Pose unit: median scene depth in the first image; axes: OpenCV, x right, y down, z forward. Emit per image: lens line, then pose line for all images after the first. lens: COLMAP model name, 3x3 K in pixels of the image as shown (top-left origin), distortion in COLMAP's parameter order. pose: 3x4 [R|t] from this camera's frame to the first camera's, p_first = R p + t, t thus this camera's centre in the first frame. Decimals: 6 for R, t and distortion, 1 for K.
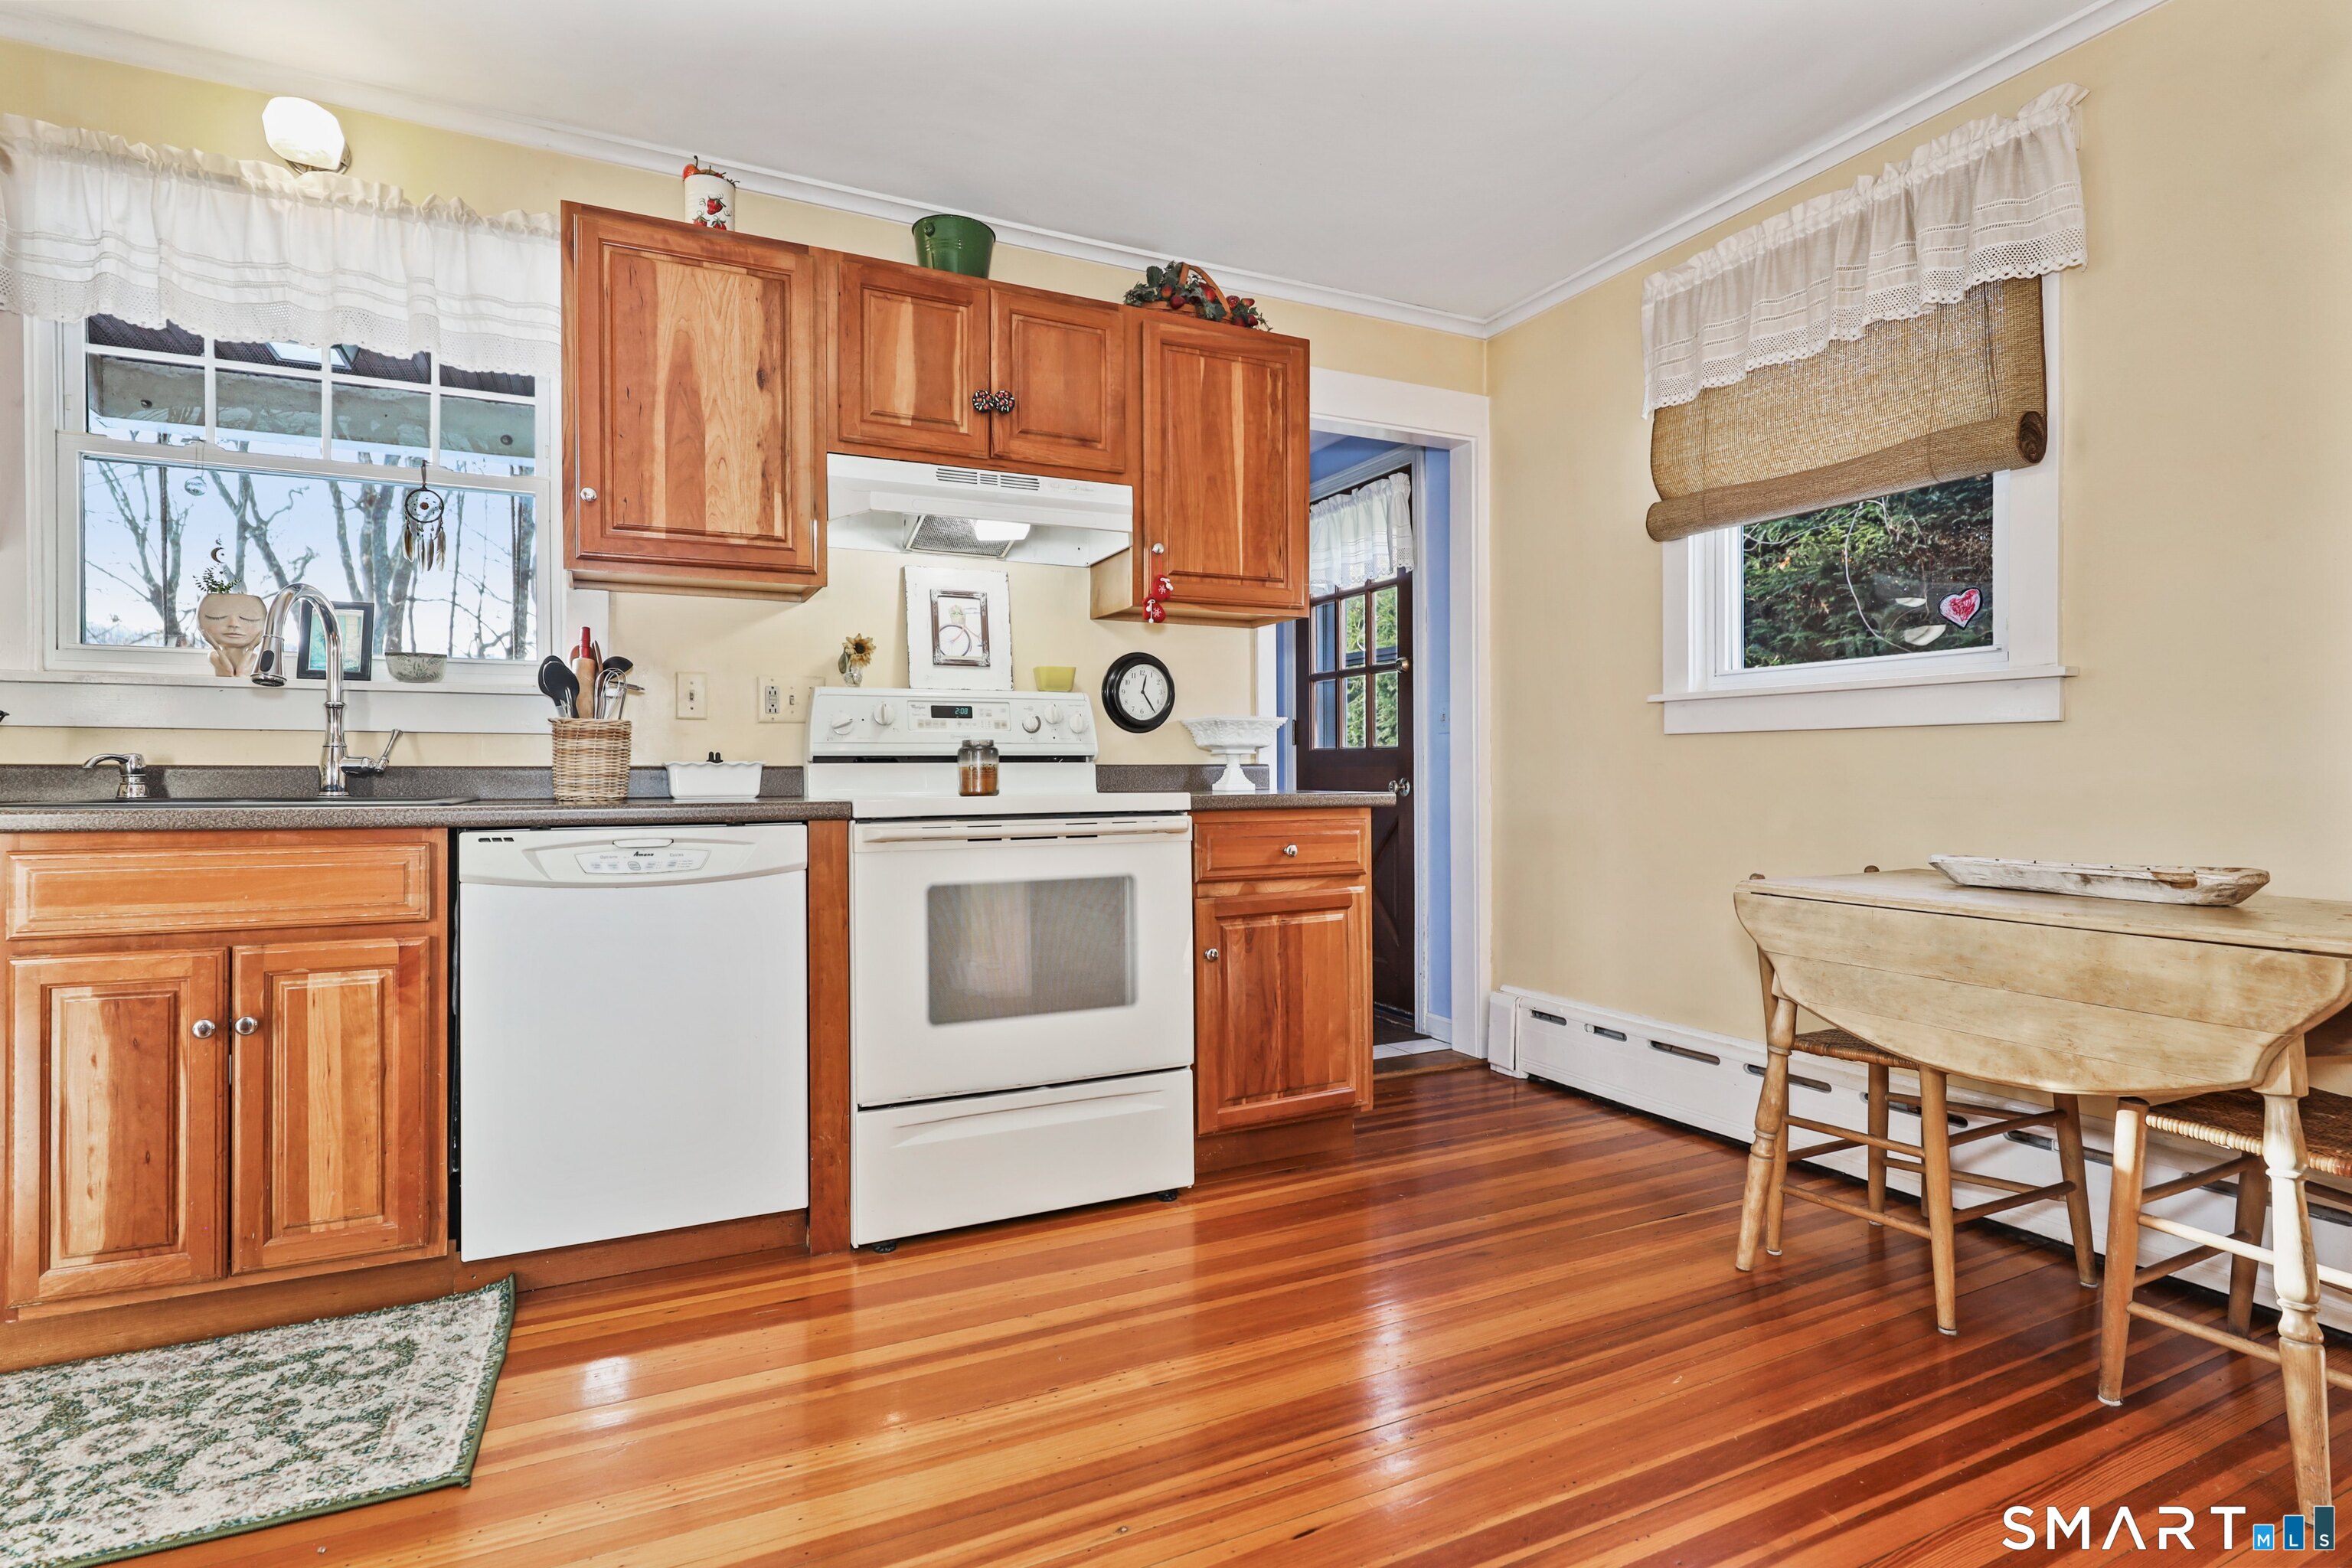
lens RADIAL K [[1173.1, 0, 1175.0], [0, 1173.1, 774.6], [0, 0, 1]] dist [0.001600, -0.000235]
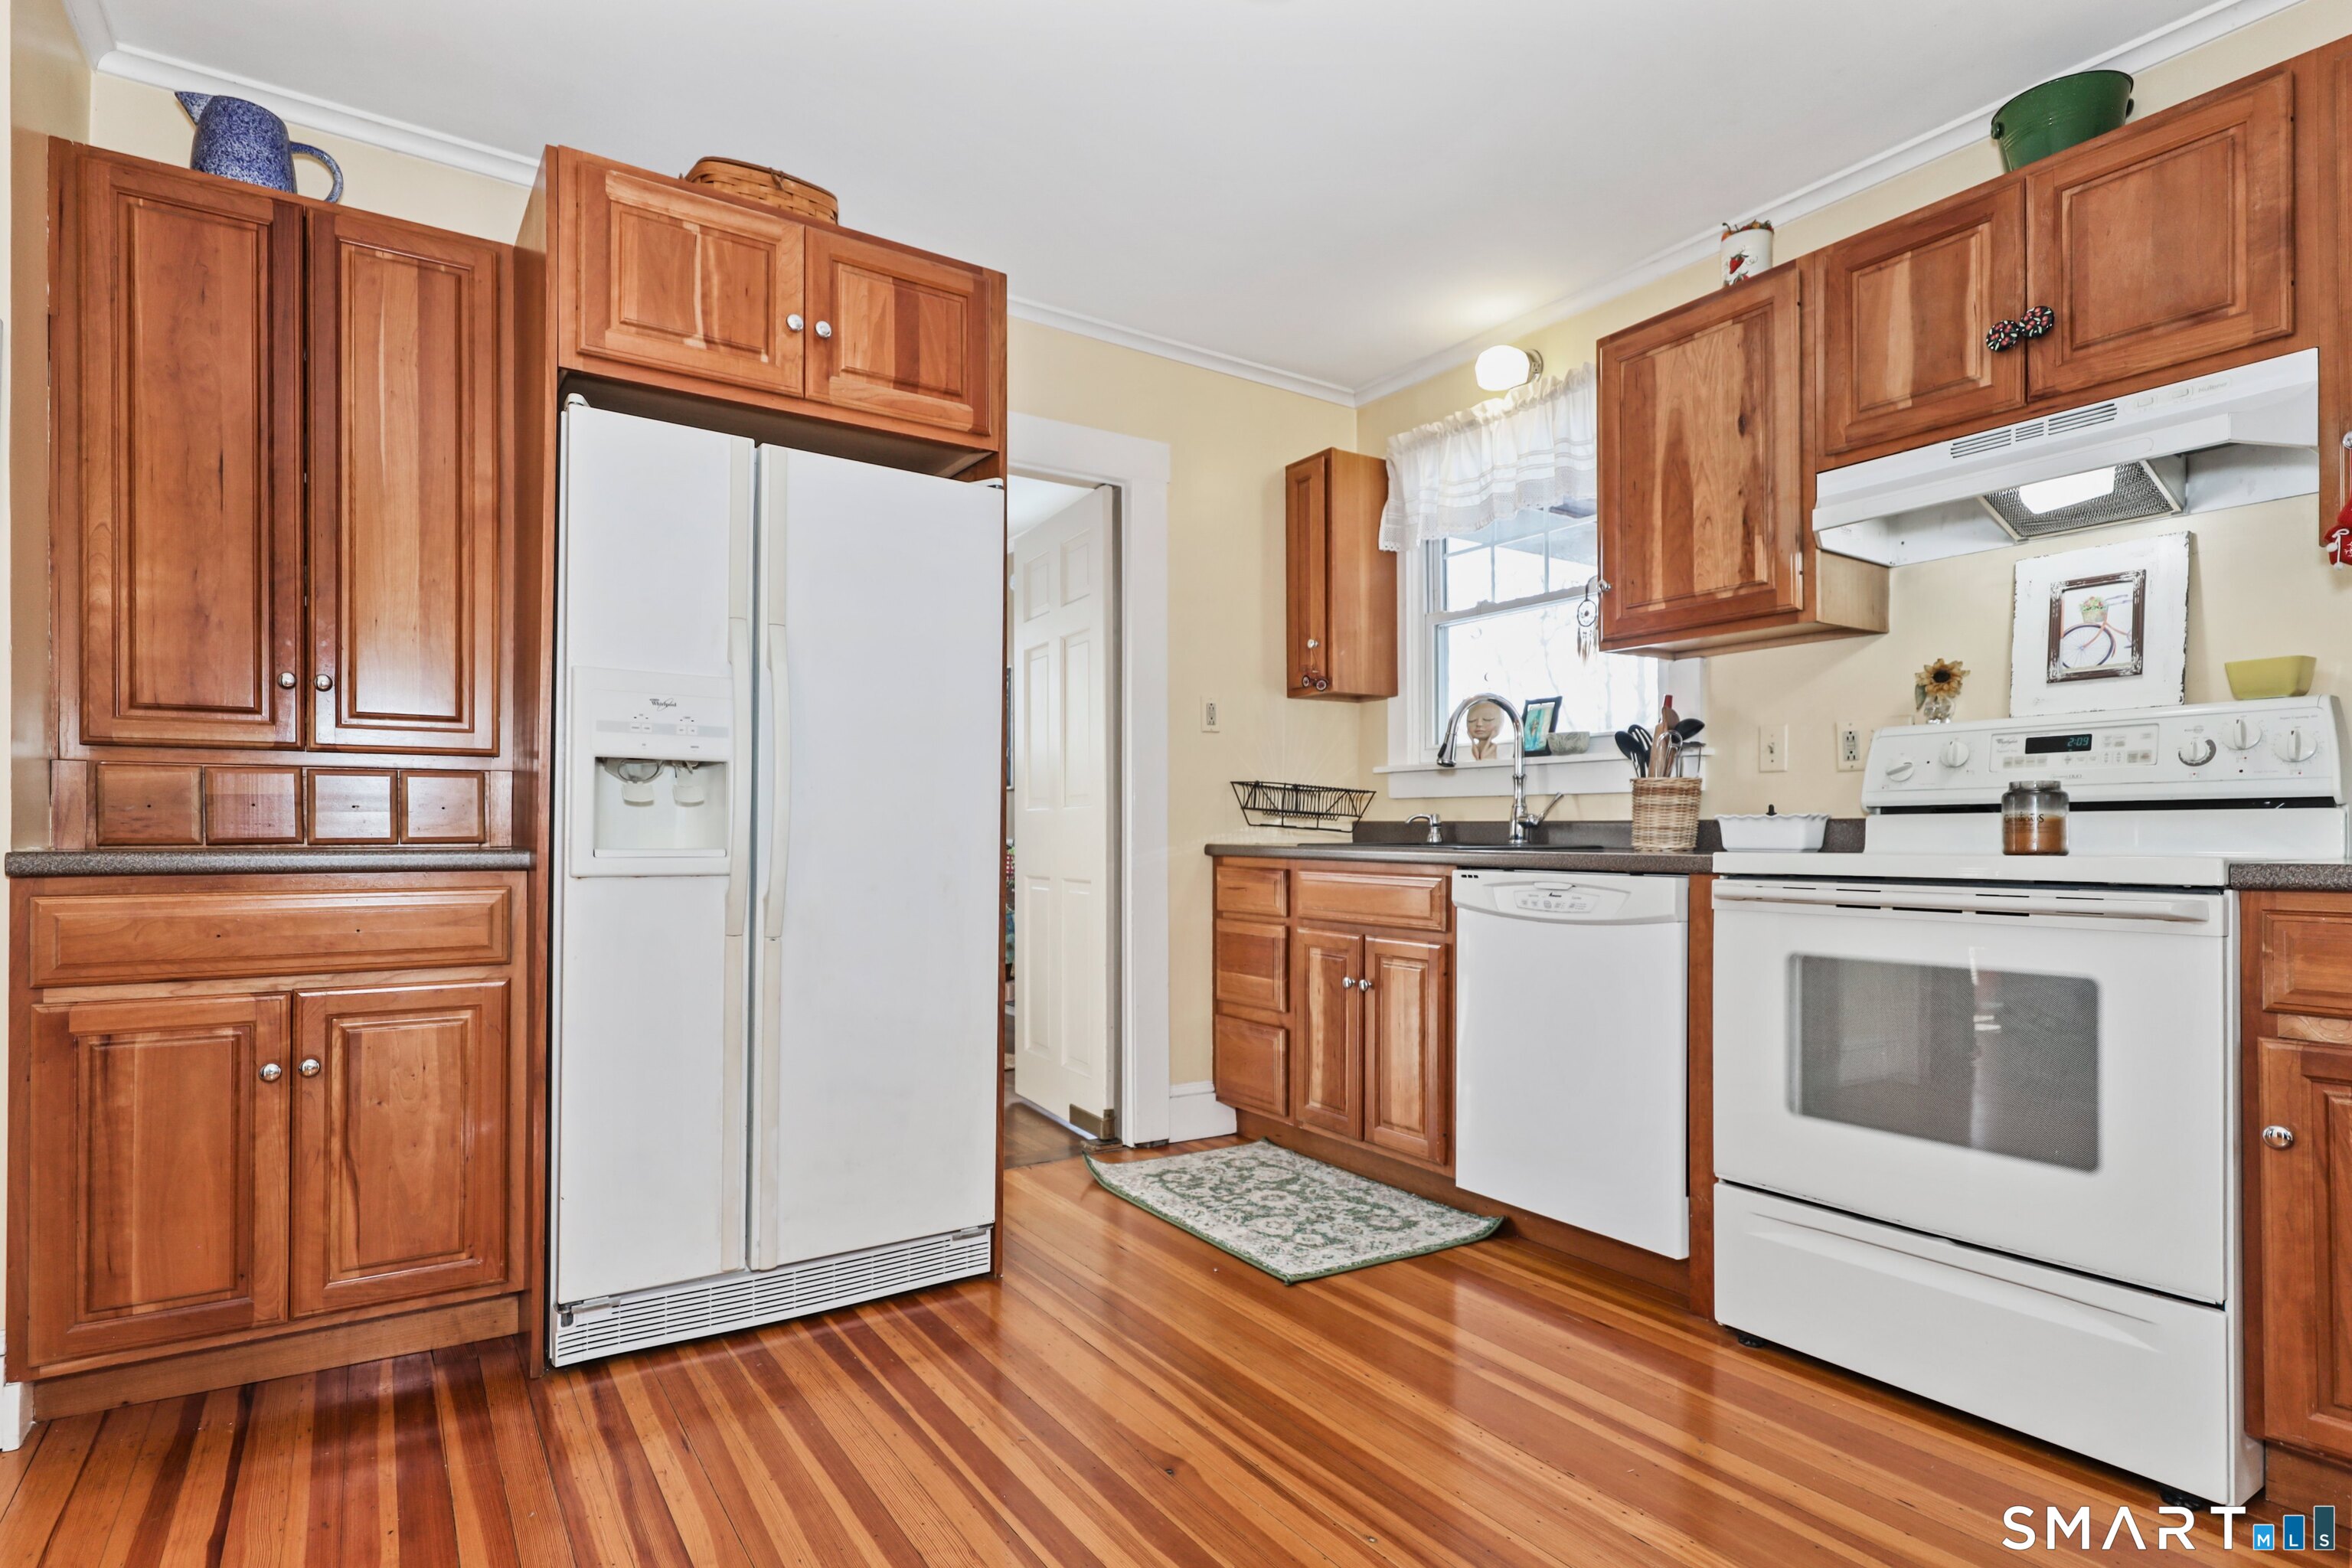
lens RADIAL K [[1197.9, 0, 1161.5], [0, 1197.9, 829.3], [0, 0, 1]] dist [0.002265, -0.000267]
pose [[0.122312, 0.000889, -0.992491, 0.569887], [-0.001851, 0.999998, 0.000668, 0.001870], [0.992490, 0.001755, 0.122314, 0.386040]]
